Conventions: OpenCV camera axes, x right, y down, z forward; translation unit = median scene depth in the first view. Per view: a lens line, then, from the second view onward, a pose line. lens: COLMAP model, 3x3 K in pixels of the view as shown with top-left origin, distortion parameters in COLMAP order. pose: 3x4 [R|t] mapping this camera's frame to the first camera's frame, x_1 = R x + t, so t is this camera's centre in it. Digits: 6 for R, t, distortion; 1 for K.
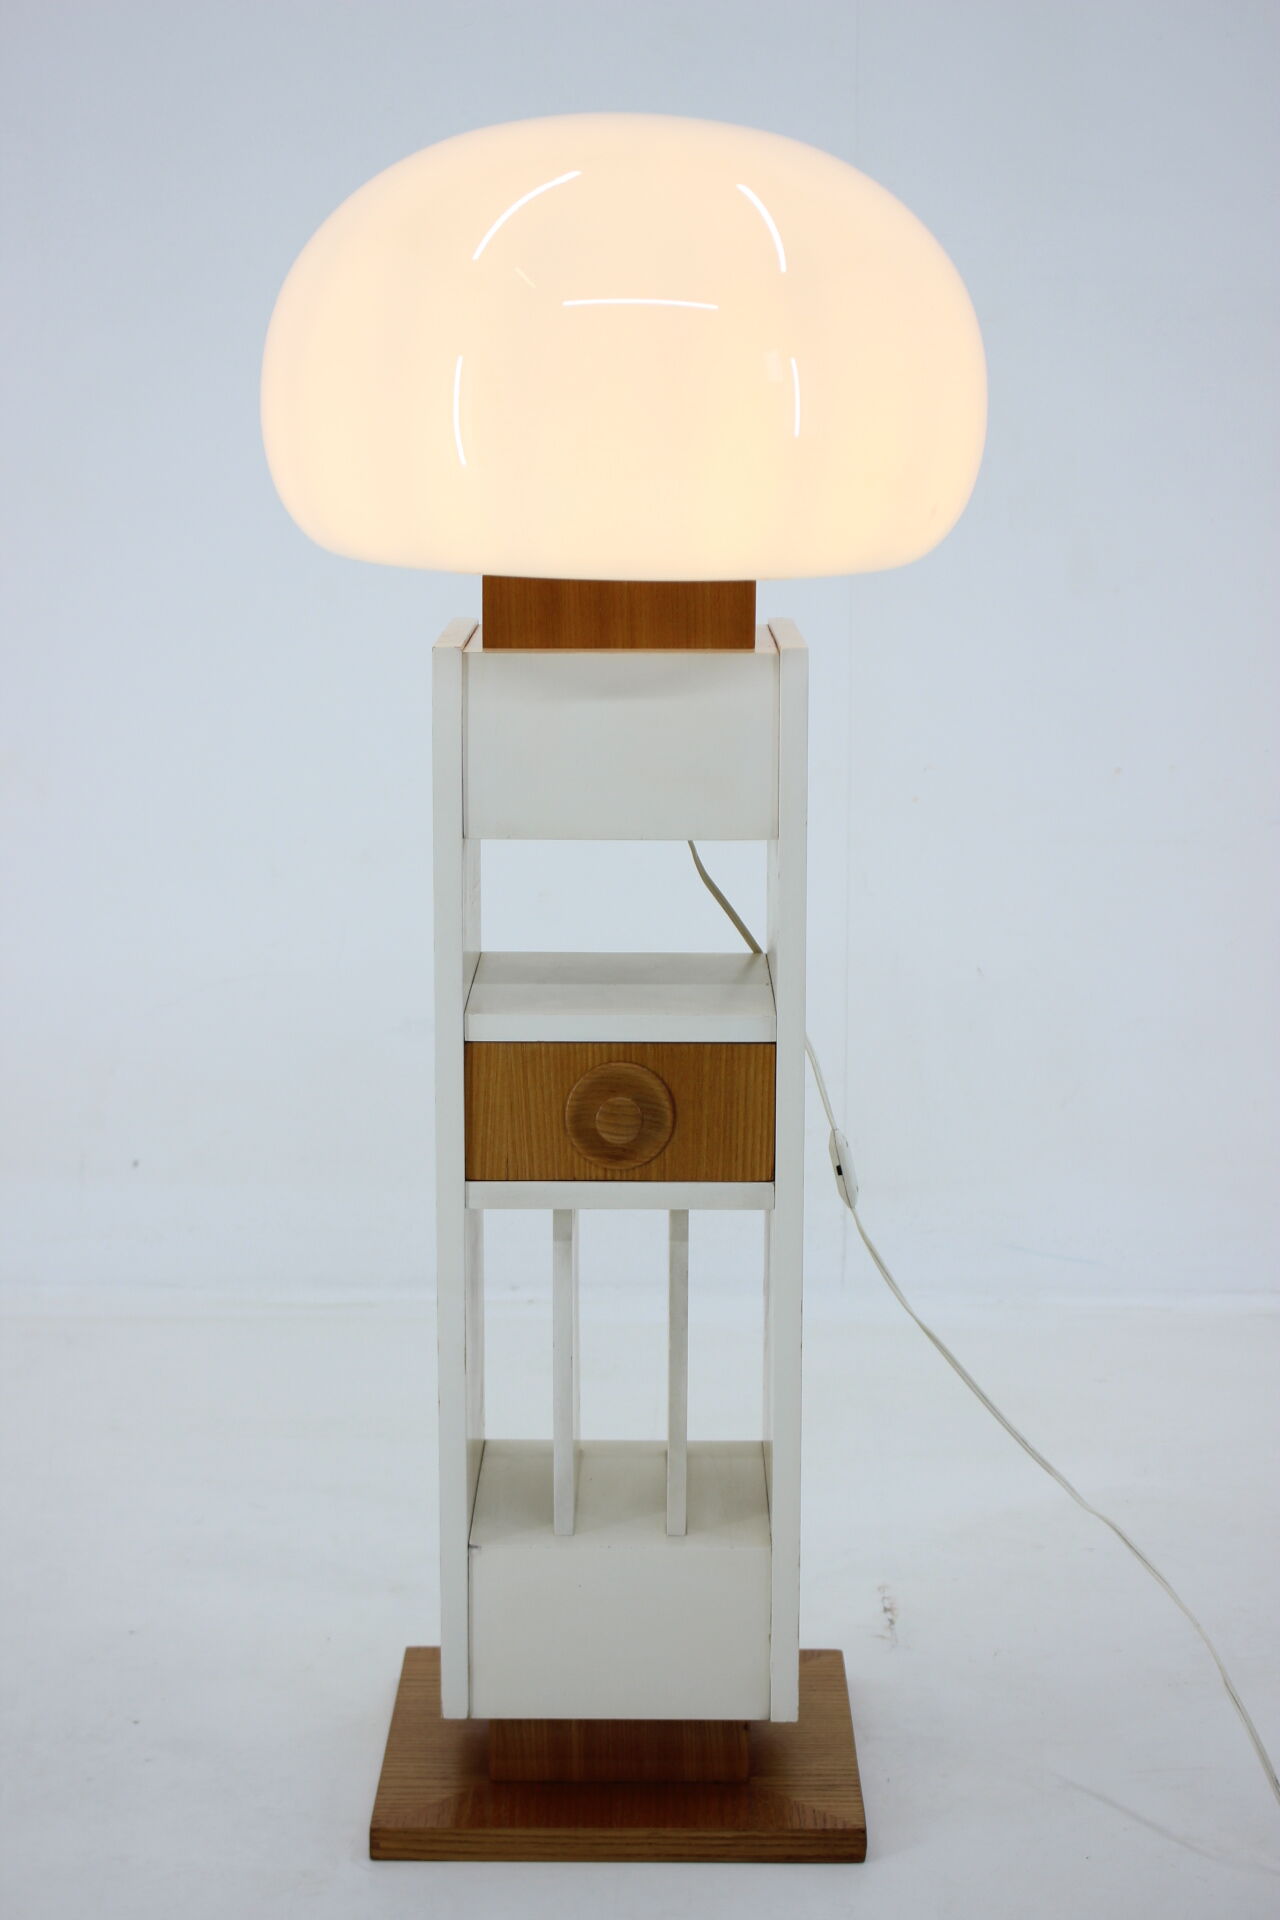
lens RADIAL K [[3659.3, 0, 640.0], [0, 3659.3, 960.0], [0, 0, 1]] dist [0.081750, 0.065098]
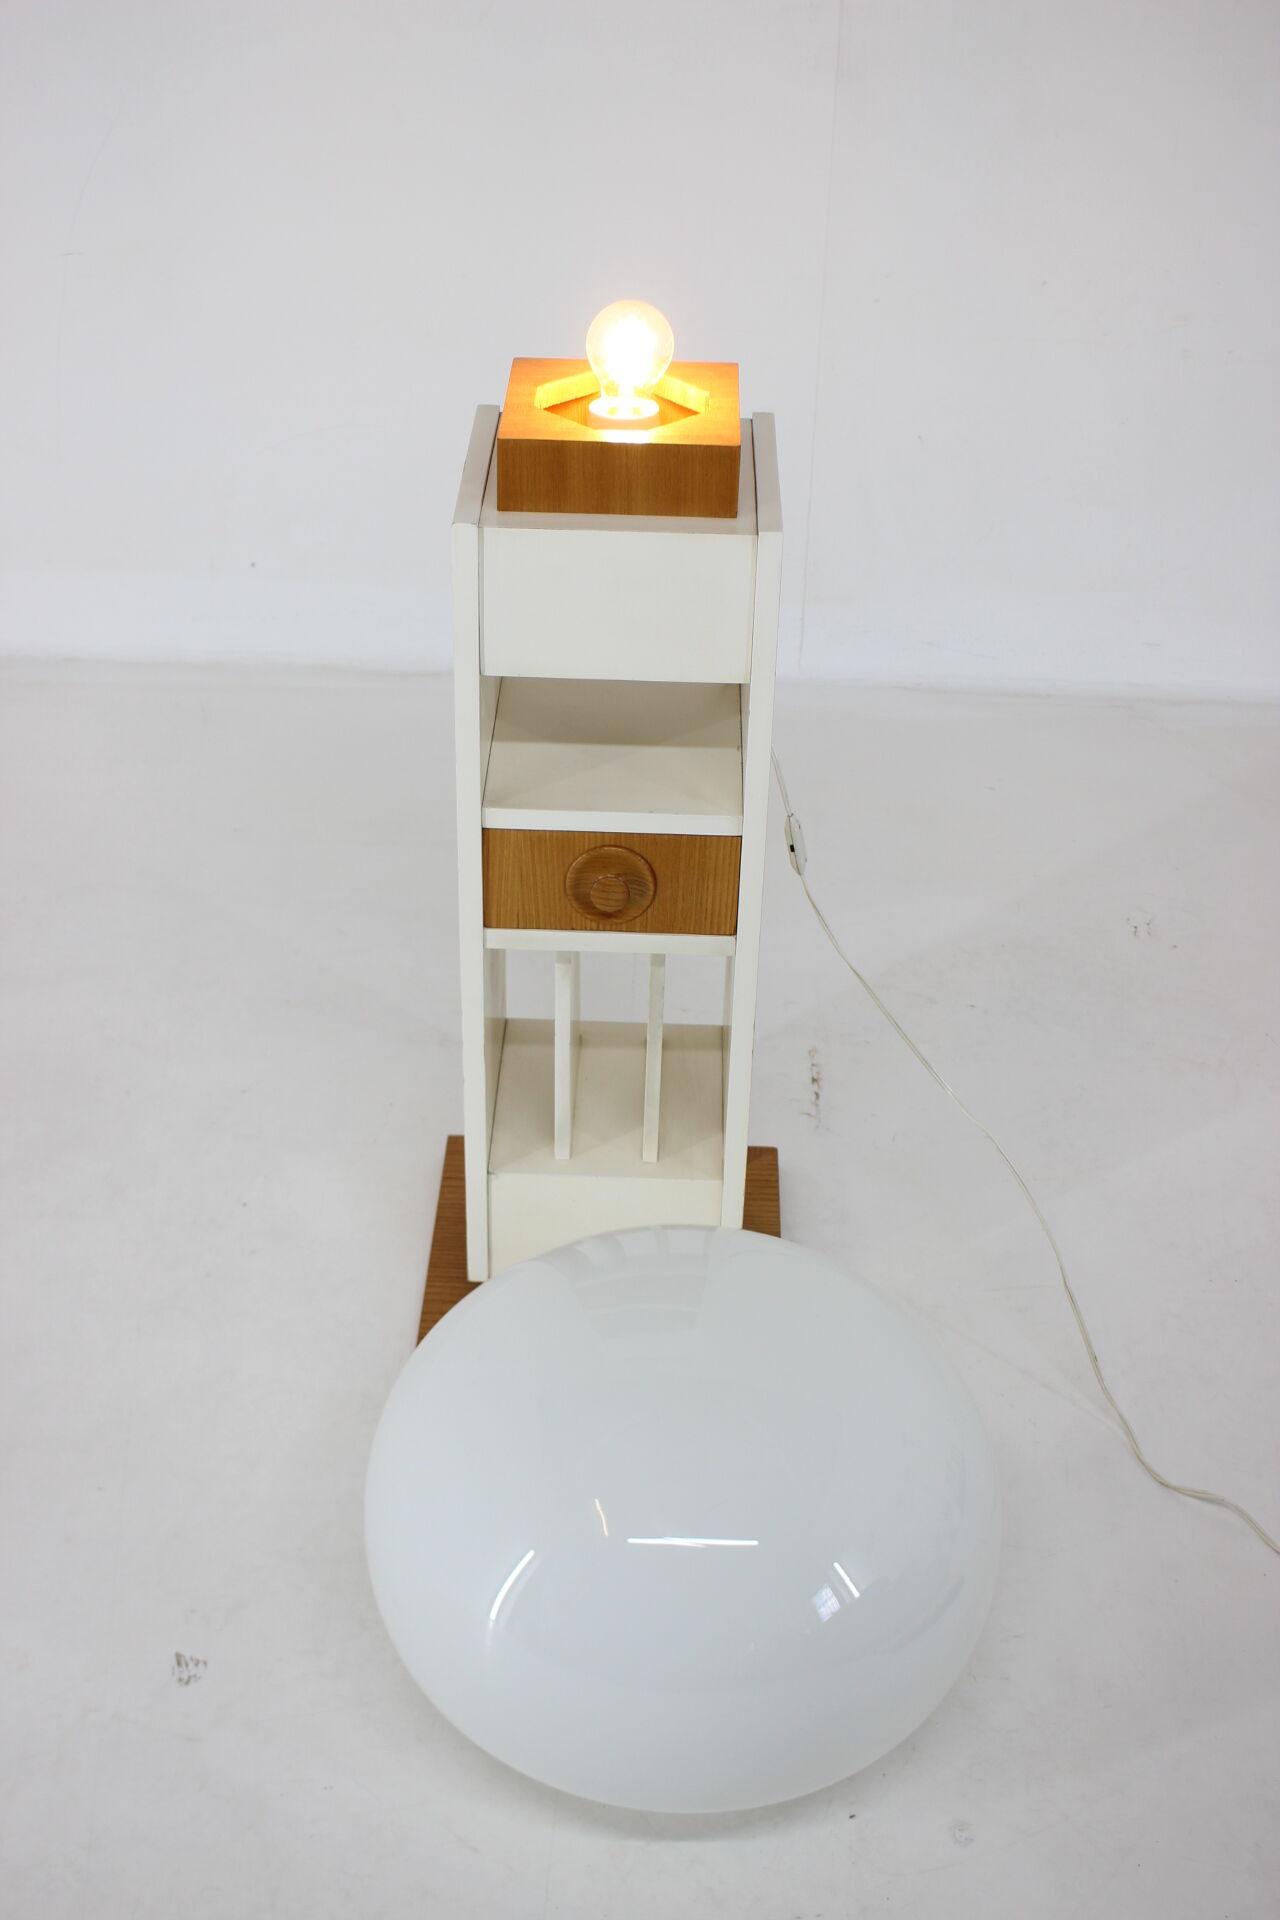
lens RADIAL K [[2495.7, 0, 640.0], [0, 2495.7, 960.0], [0, 0, 1]] dist [-0.021831, -0.007005]
pose [[0.999601, 0.027996, -0.003654, 0.007857], [-0.024196, 0.916158, 0.400087, -0.262447], [0.014548, -0.399839, 0.916470, 0.229576]]
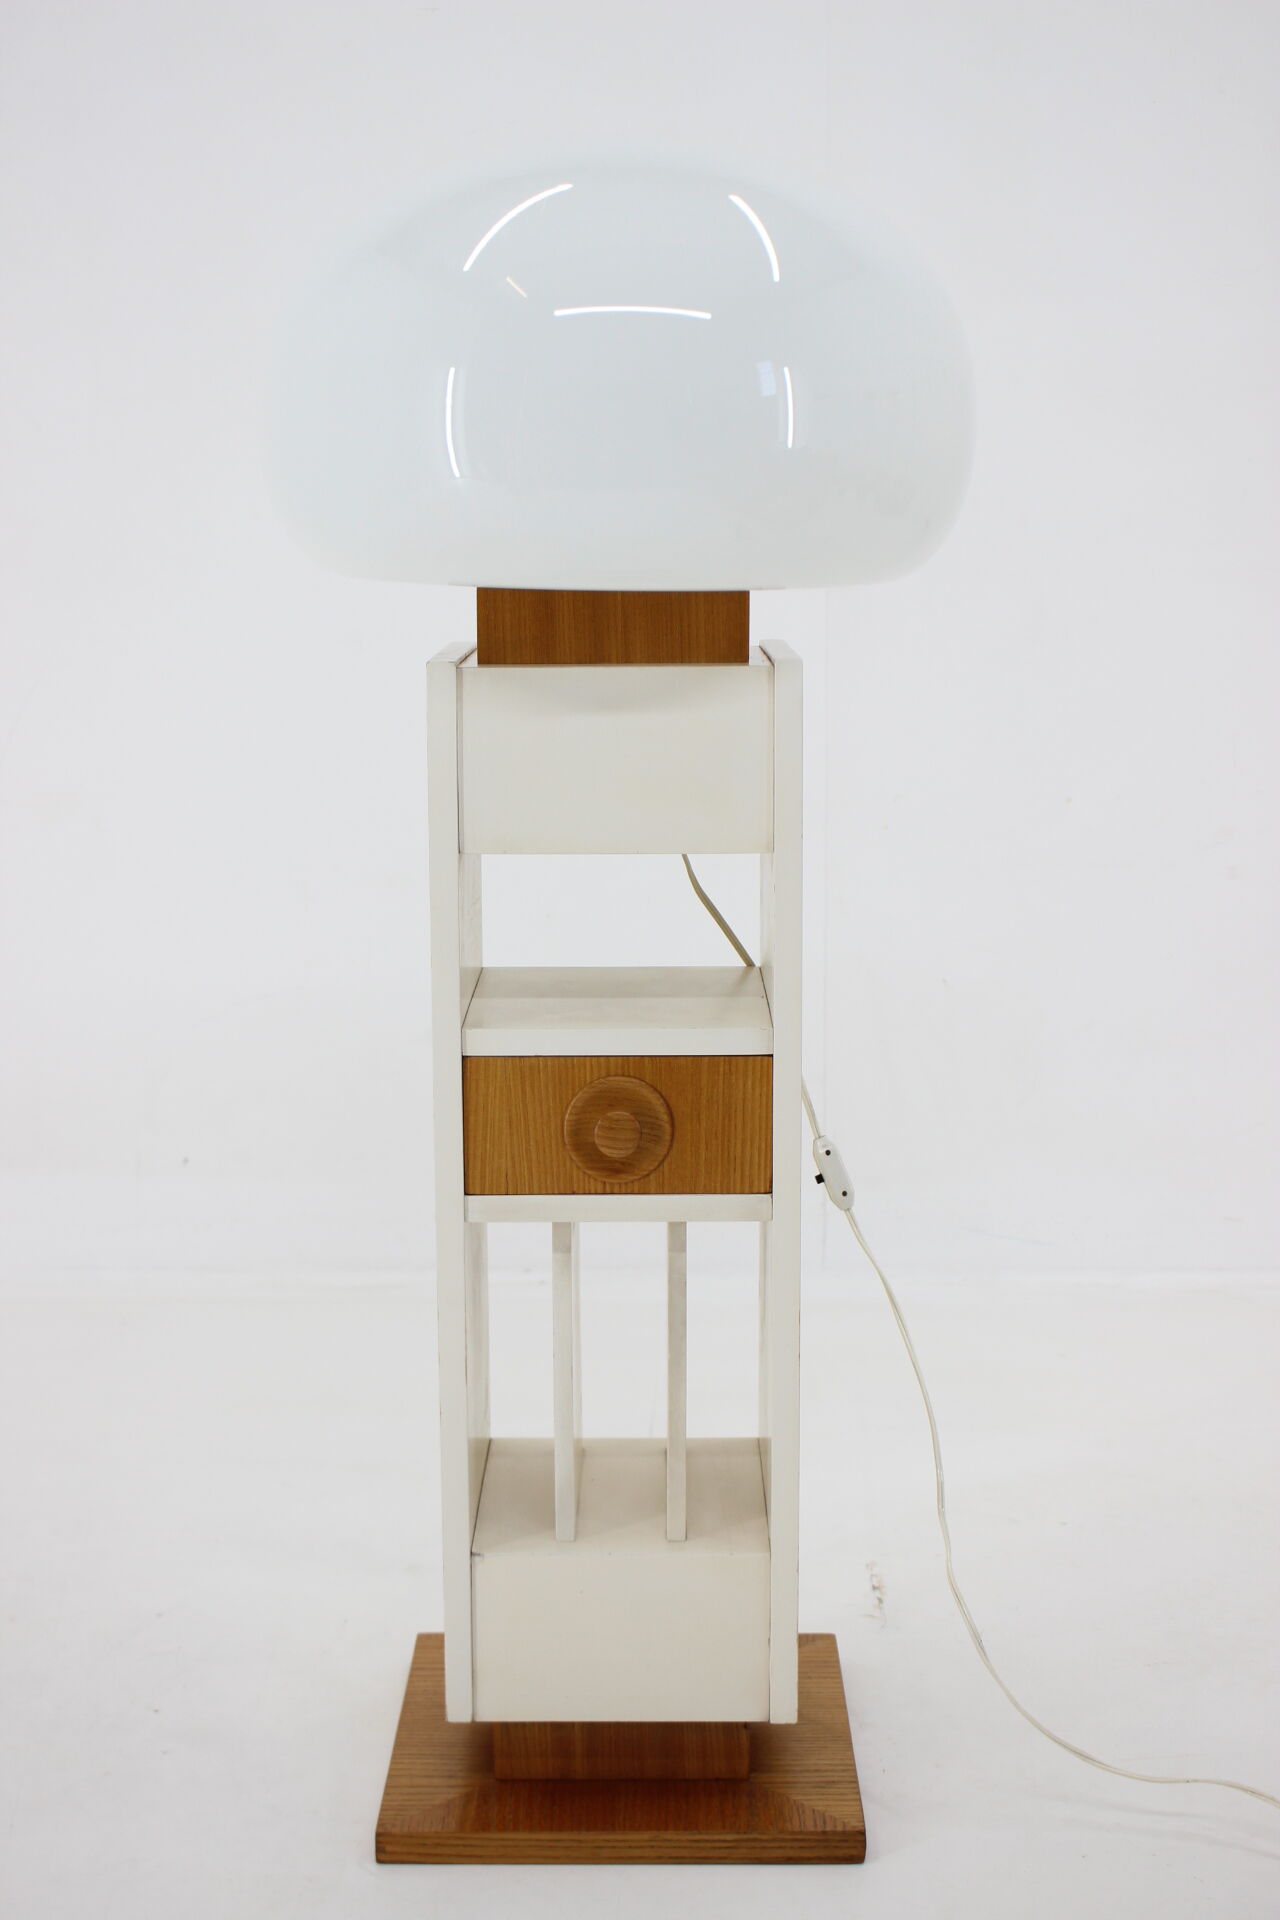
lens RADIAL K [[2849.5, 0, 640.0], [0, 2849.5, 960.0], [0, 0, 1]] dist [-0.012652, 0.040879]
pose [[0.999983, -0.005831, 0.000112, 0.000674], [0.005831, 0.999976, -0.003689, -0.001009], [-0.000090, 0.003690, 0.999993, 0.214981]]
